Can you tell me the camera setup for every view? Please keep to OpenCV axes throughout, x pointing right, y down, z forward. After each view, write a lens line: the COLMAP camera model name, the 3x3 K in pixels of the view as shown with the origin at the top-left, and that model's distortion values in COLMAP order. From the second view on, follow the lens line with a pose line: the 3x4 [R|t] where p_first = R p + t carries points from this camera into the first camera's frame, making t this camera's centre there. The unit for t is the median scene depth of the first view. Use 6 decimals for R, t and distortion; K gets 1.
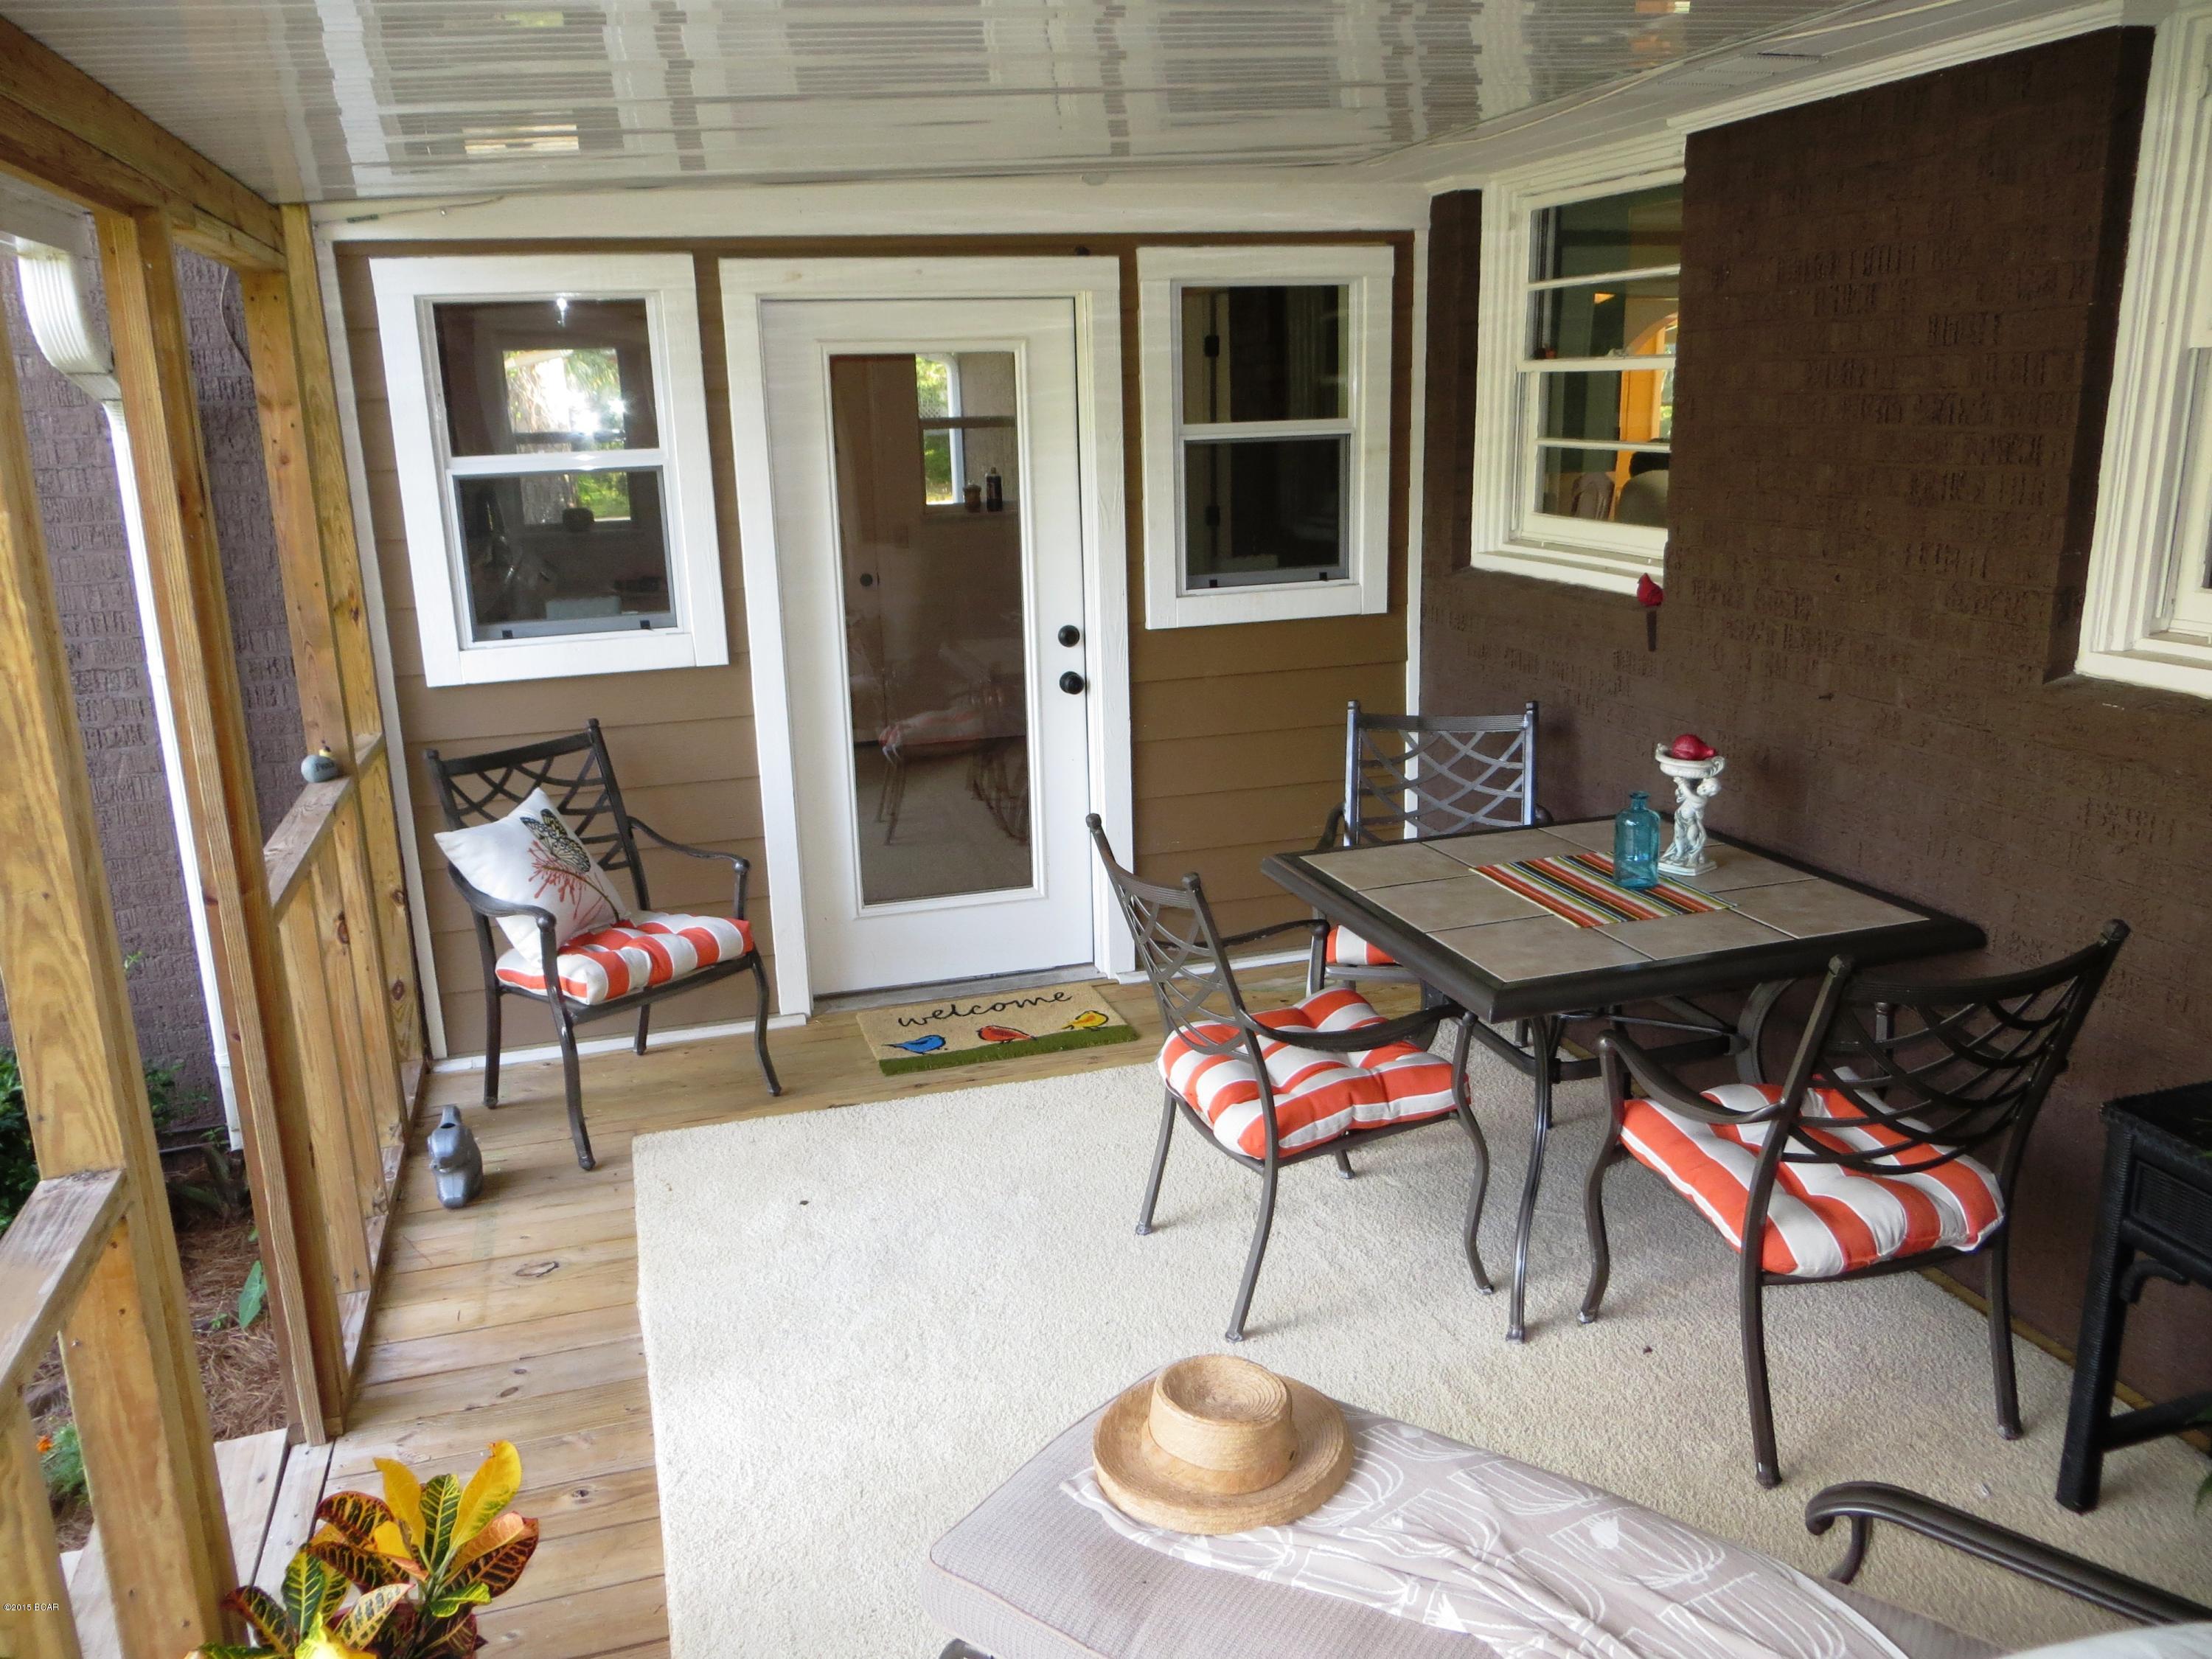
lens RADIAL K [[1660.2, 0, 1106.0], [0, 1660.2, 829.5], [0, 0, 1]] dist [0.010078, 0.002546]
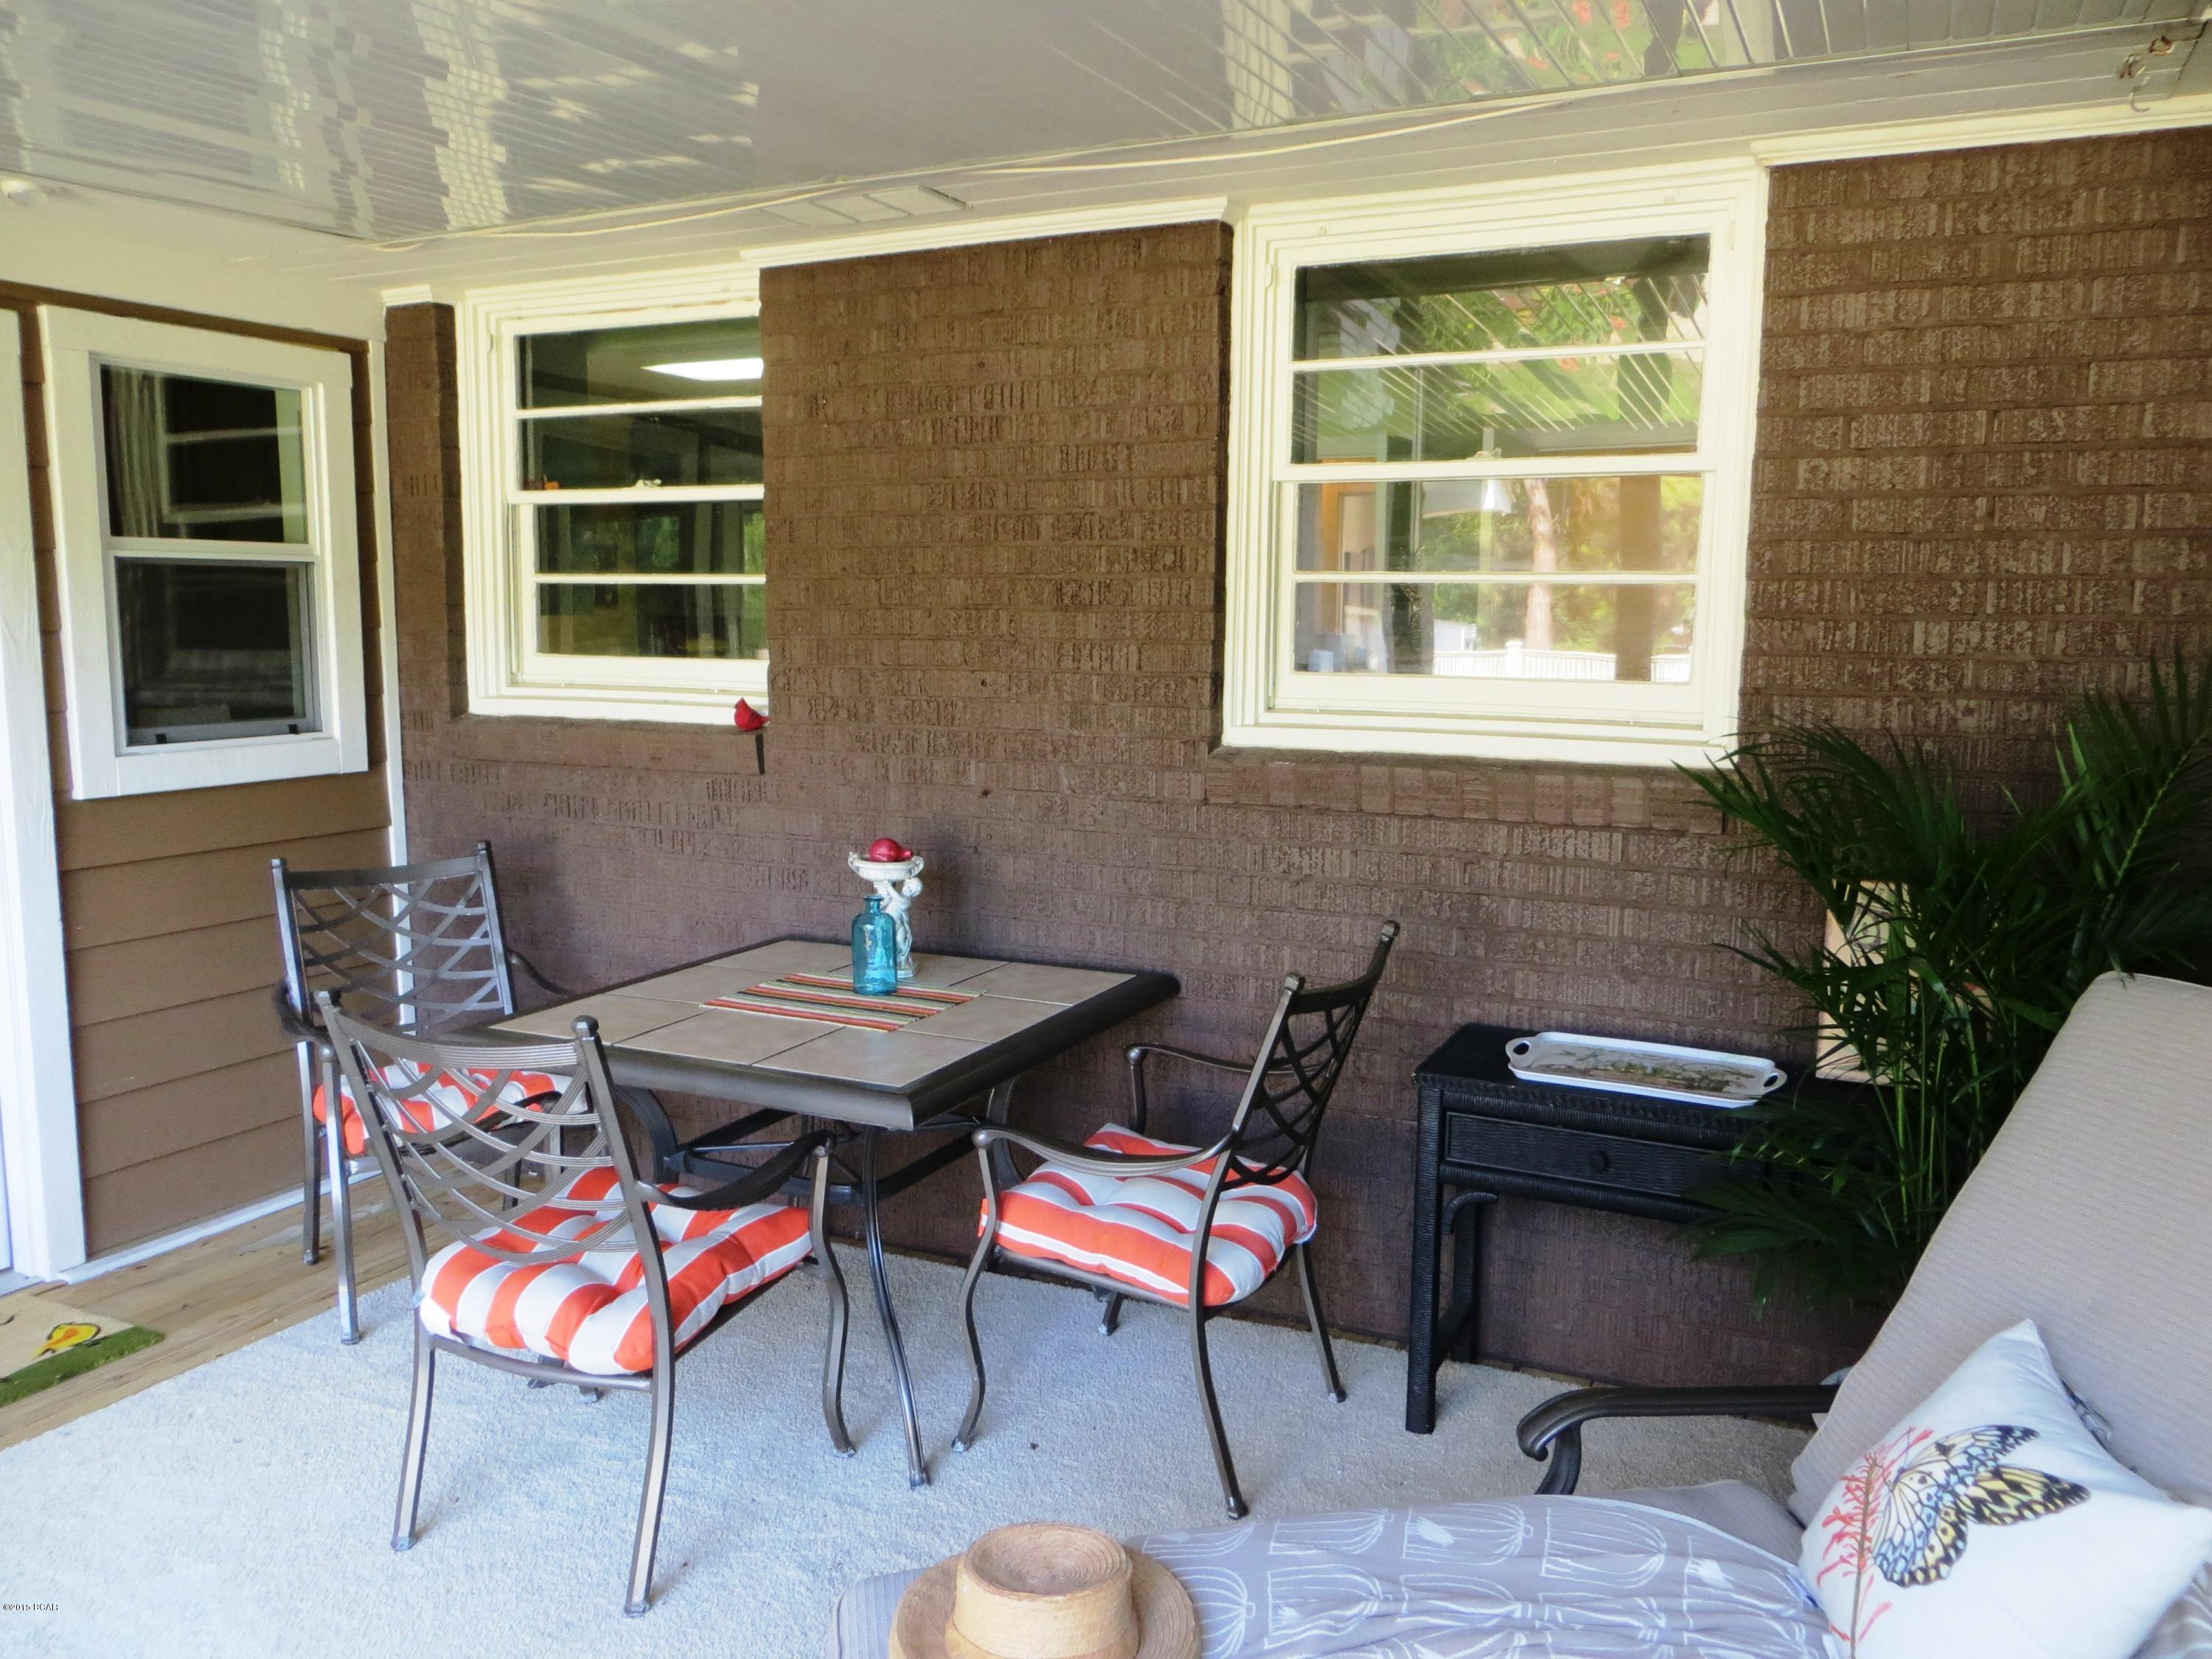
lens RADIAL K [[1672.7, 0, 1106.0], [0, 1672.7, 829.5], [0, 0, 1]] dist [-0.008520, 0.003330]
pose [[0.691355, -0.066253, 0.719471, -0.277630], [0.160257, 0.985045, -0.063286, 0.022471], [-0.704518, 0.159053, 0.691633, 0.203491]]
